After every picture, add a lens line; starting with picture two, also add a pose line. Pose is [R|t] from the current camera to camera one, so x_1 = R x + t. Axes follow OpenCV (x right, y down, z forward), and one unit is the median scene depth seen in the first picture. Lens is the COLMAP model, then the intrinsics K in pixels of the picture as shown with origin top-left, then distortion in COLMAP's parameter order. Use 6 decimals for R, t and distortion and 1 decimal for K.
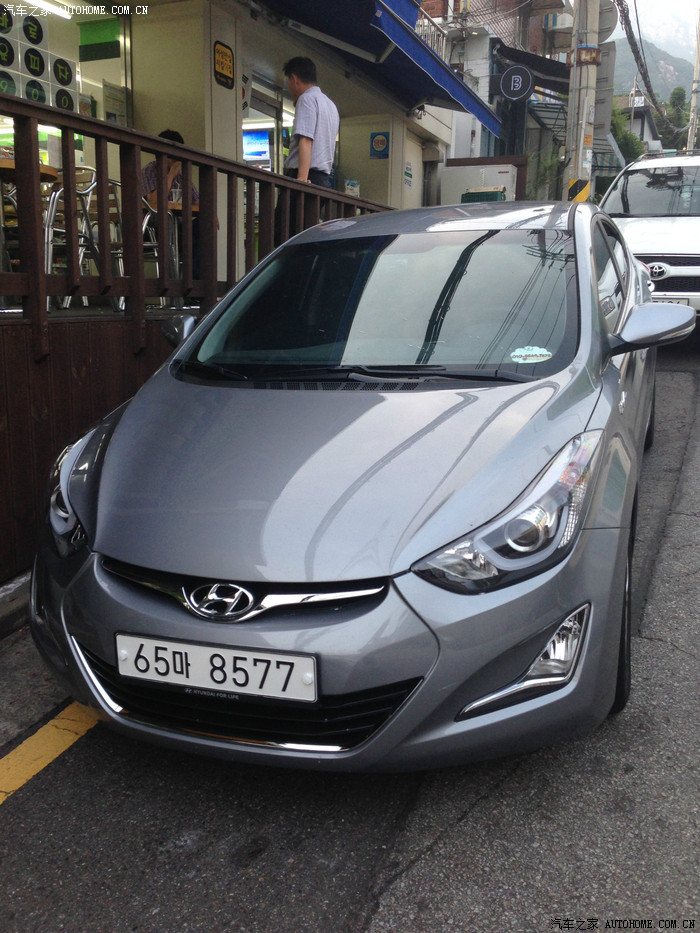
lens RADIAL K [[898.9, 0, 350.0], [0, 898.9, 466.5], [0, 0, 1]] dist [0.142302, -0.320155]
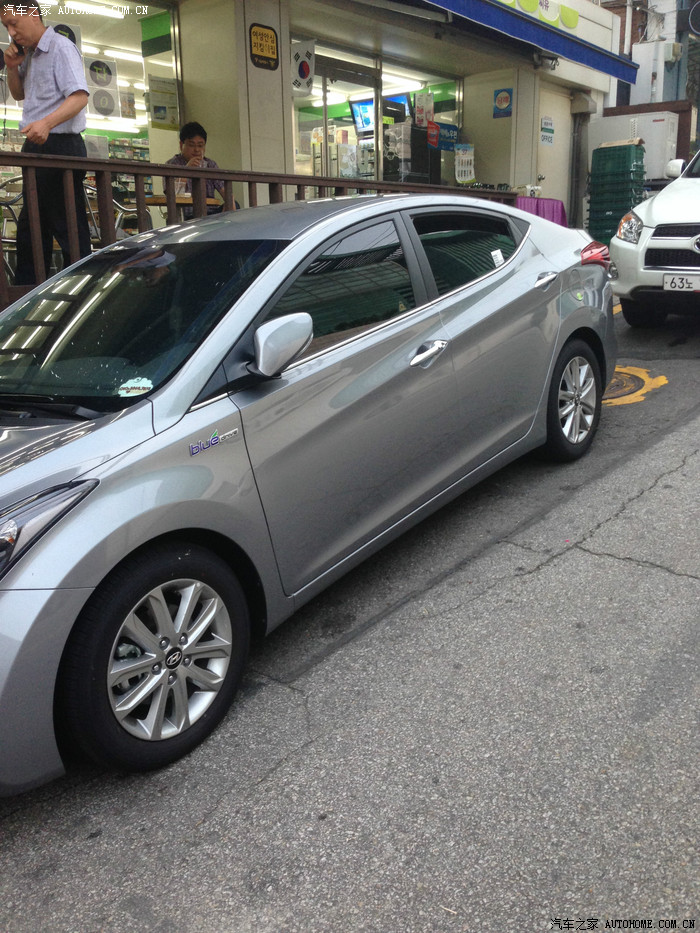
lens RADIAL K [[898.9, 0, 350.0], [0, 898.9, 466.5], [0, 0, 1]] dist [0.142302, -0.320155]
pose [[0.946806, 0.044204, -0.318754, 0.287378], [-0.028063, 0.998089, 0.055057, -0.039224], [0.320579, -0.043183, 0.946237, 0.065713]]
